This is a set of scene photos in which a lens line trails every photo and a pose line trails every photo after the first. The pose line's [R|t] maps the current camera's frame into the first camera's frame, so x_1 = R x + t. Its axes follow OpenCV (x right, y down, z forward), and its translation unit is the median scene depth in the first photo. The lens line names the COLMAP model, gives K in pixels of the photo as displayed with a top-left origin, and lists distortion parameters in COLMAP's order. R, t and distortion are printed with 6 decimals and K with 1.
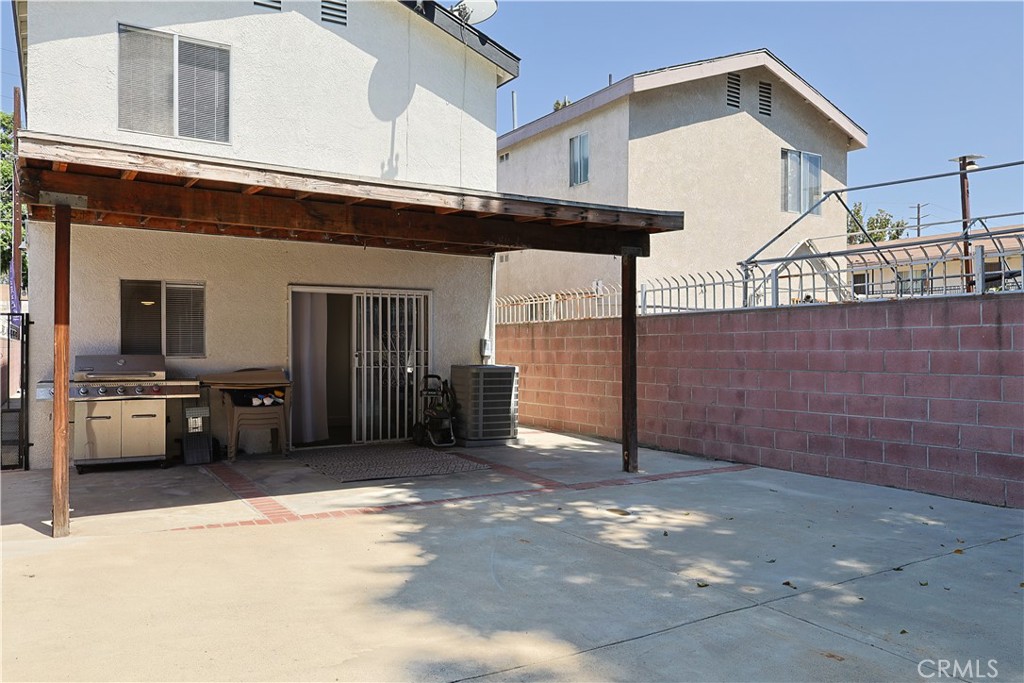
lens RADIAL K [[740.3, 0, 523.2], [0, 740.3, 350.8], [0, 0, 1]] dist [-0.009314, 0.008983]
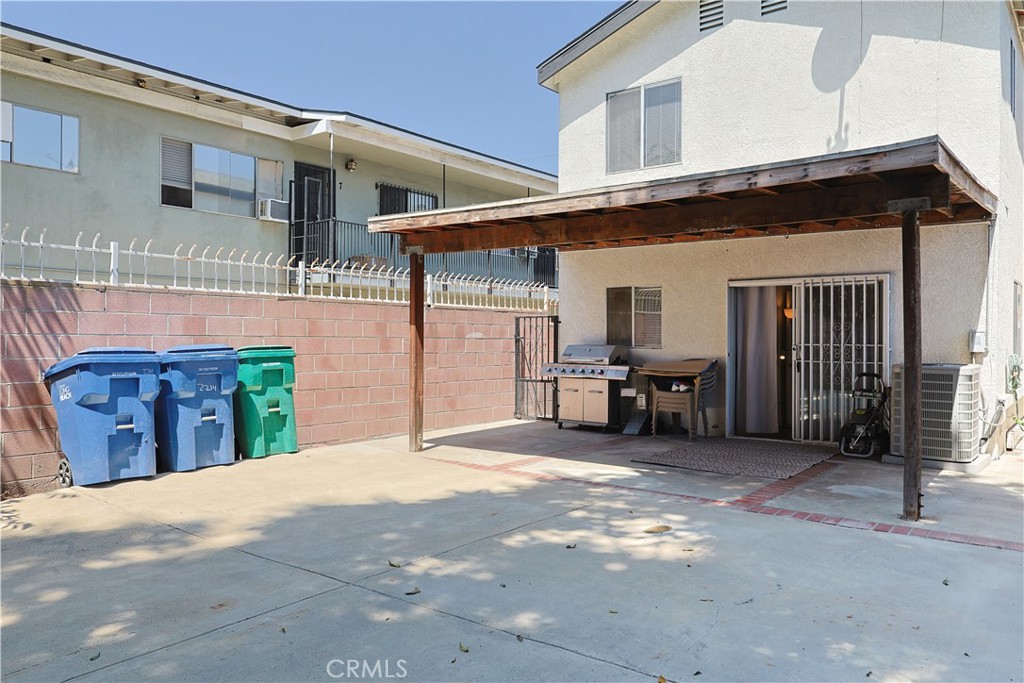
lens RADIAL K [[740.3, 0, 517.8], [0, 740.3, 338.0], [0, 0, 1]] dist [-0.009314, 0.008983]
pose [[0.354866, 0.000856, -0.934917, 0.737503], [-0.008293, 0.999963, -0.002232, -0.003427], [0.934880, 0.008546, 0.354860, 0.450678]]
